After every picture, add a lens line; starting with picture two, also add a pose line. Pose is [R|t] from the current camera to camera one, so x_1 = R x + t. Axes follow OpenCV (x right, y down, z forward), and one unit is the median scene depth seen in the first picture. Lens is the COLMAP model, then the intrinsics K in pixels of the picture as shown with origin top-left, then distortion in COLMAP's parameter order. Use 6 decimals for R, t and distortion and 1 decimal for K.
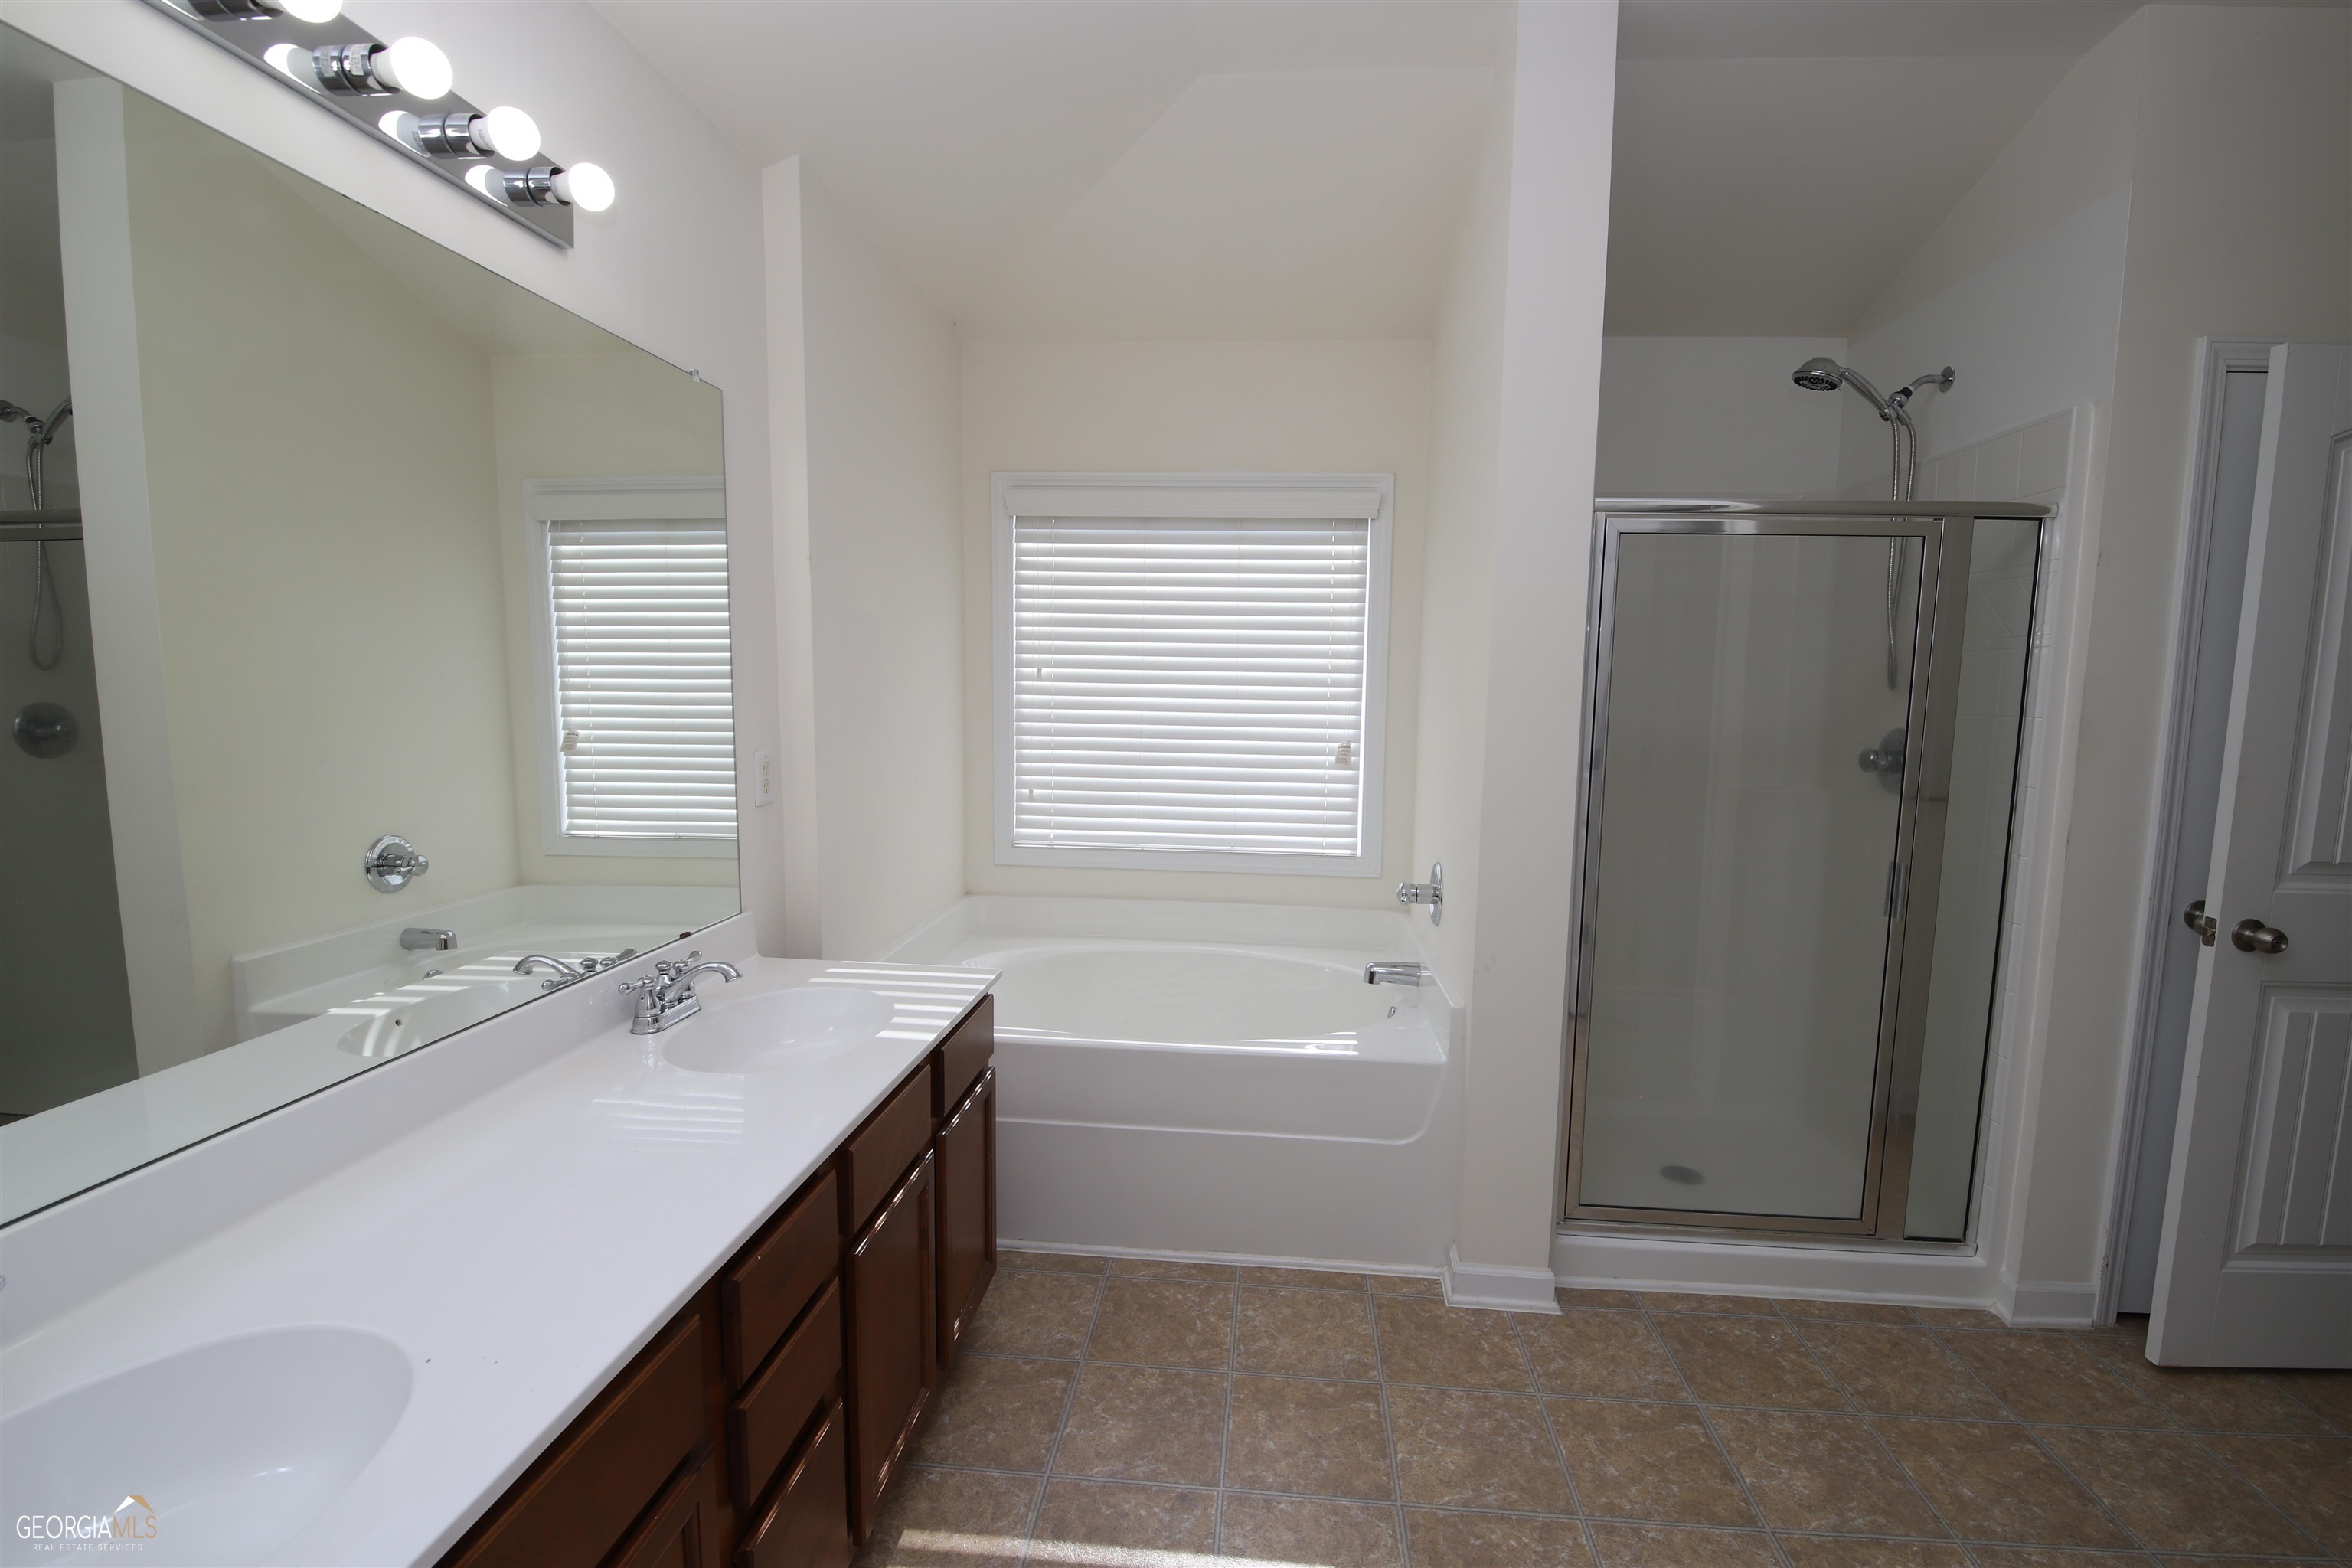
lens RADIAL K [[973.6, 0, 1201.3], [0, 973.6, 789.7], [0, 0, 1]] dist [-0.002176, -0.012925]
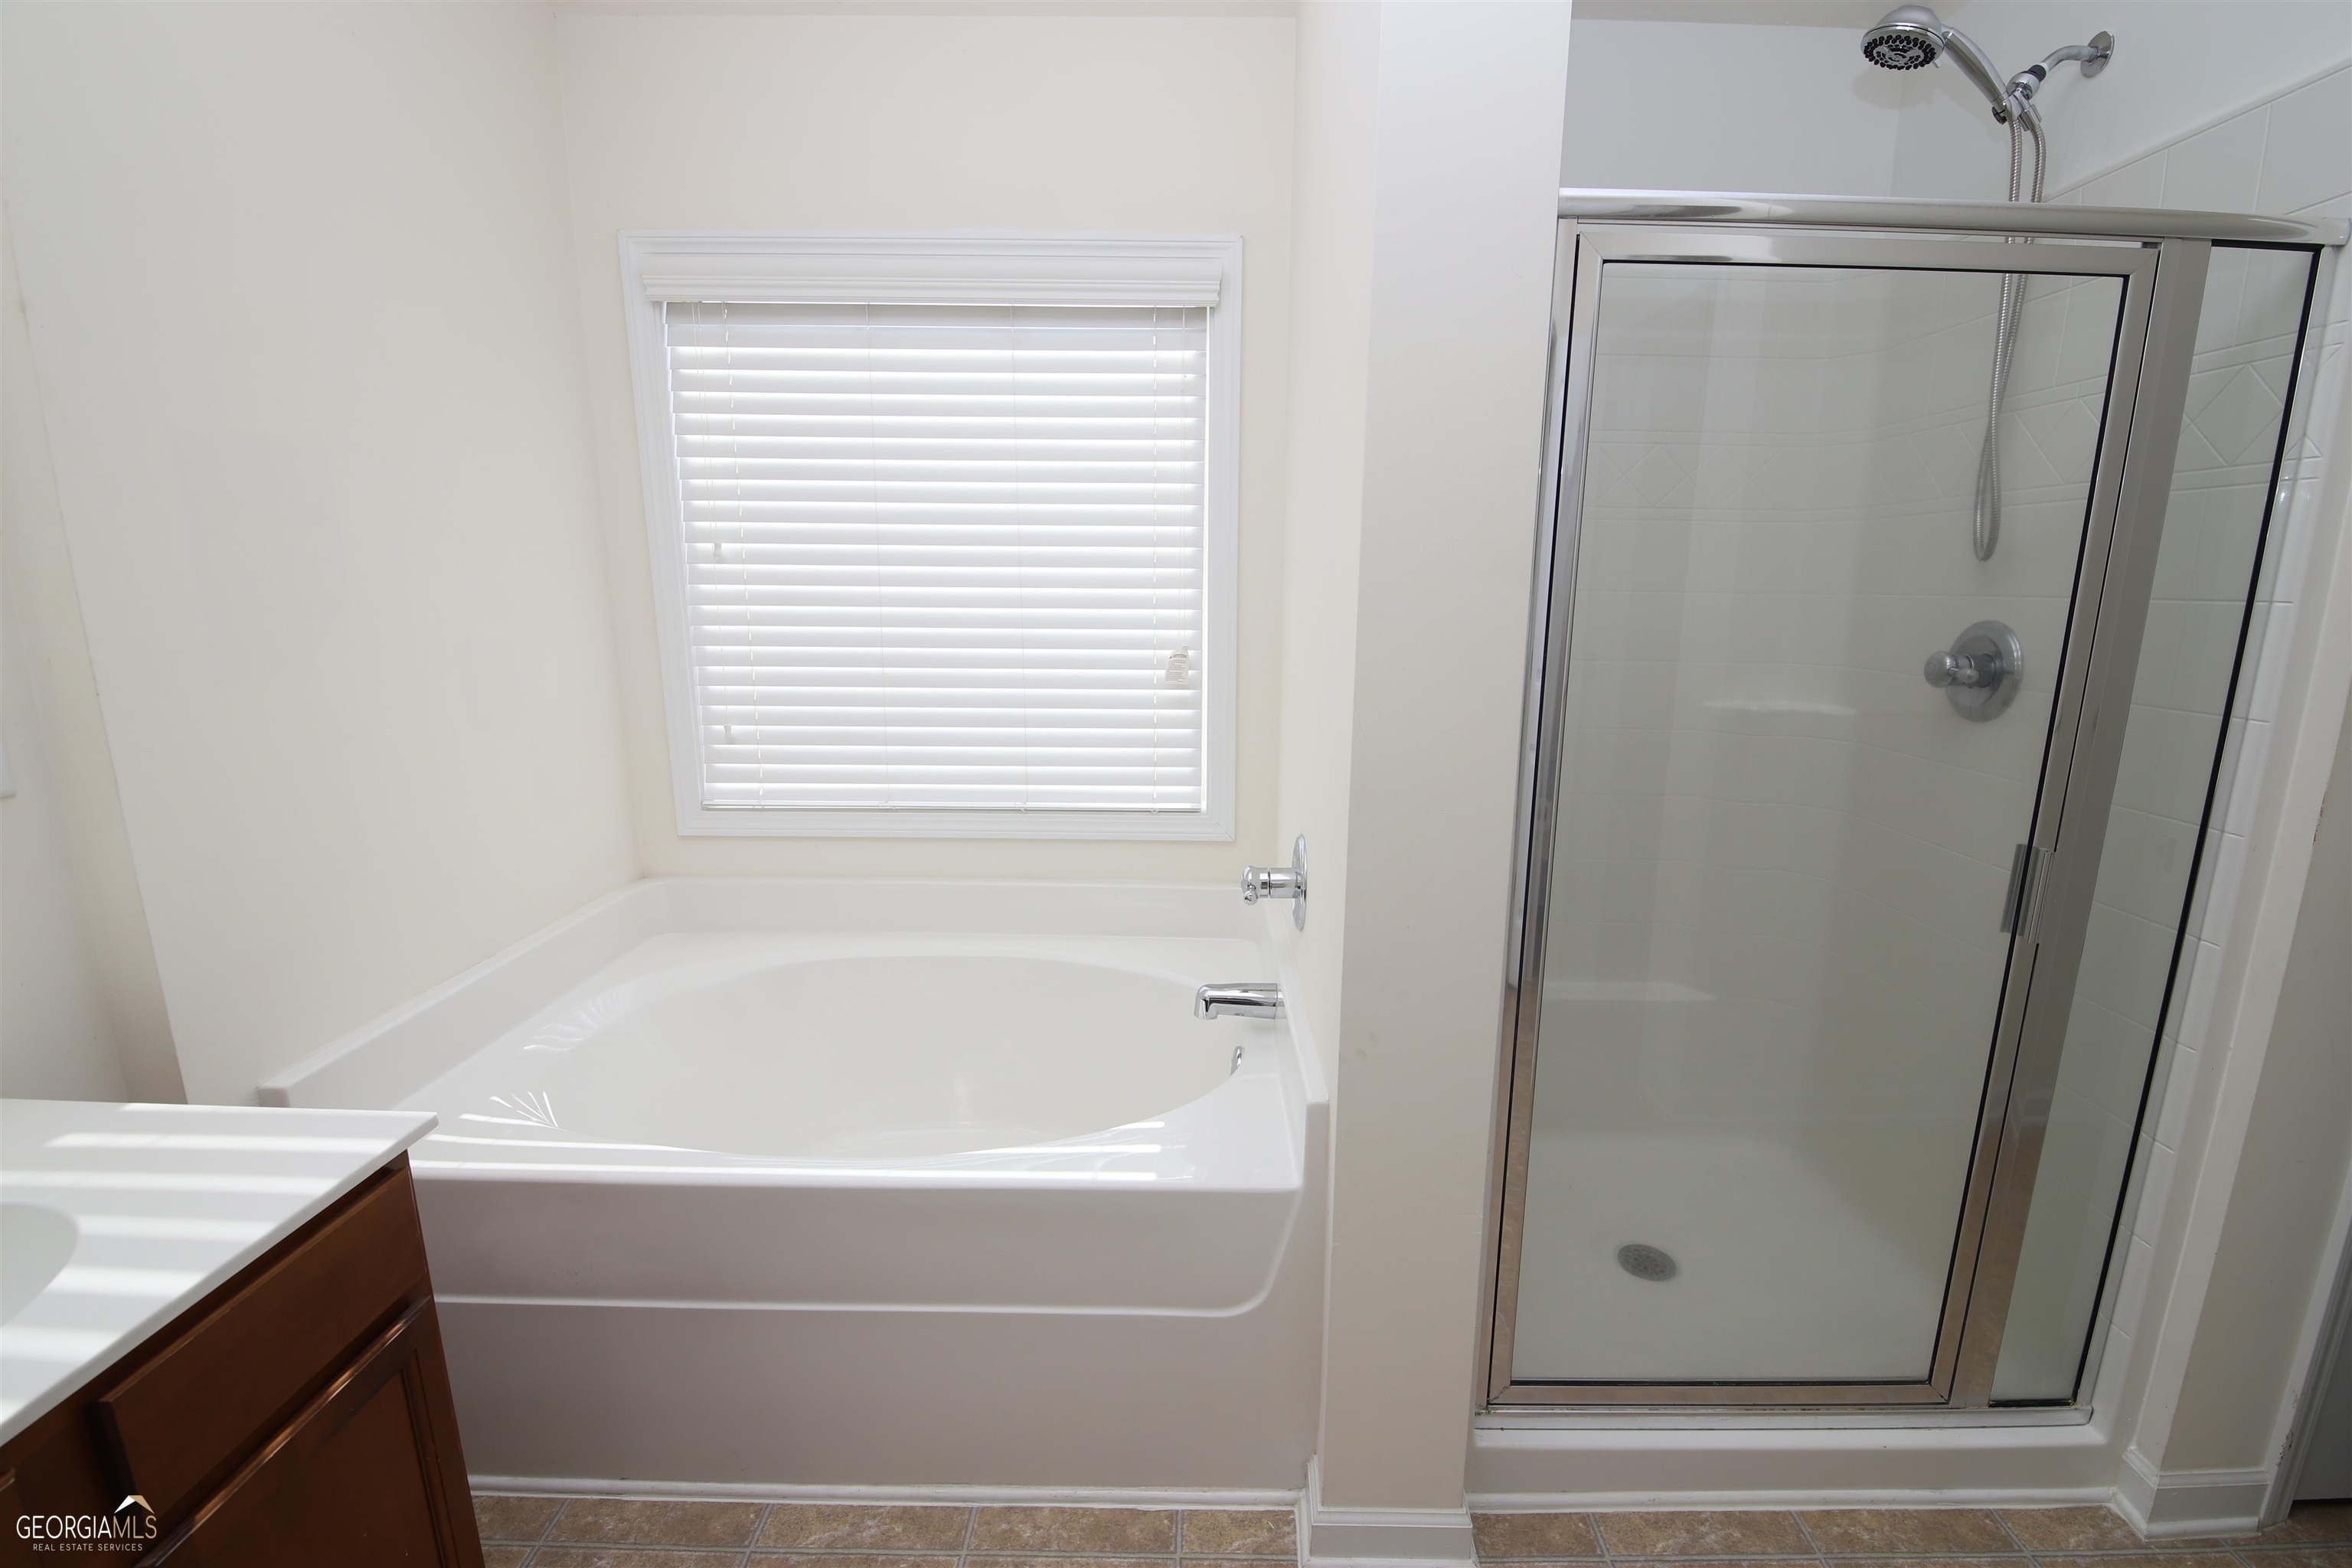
lens RADIAL K [[1031.5, 0, 1186.1], [0, 1031.5, 794.0], [0, 0, 1]] dist [-0.001035, -0.010348]
pose [[0.996608, -0.025475, 0.078253, 0.100087], [0.017515, 0.994756, 0.100764, -0.021765], [-0.080409, -0.099052, 0.991828, 0.286485]]
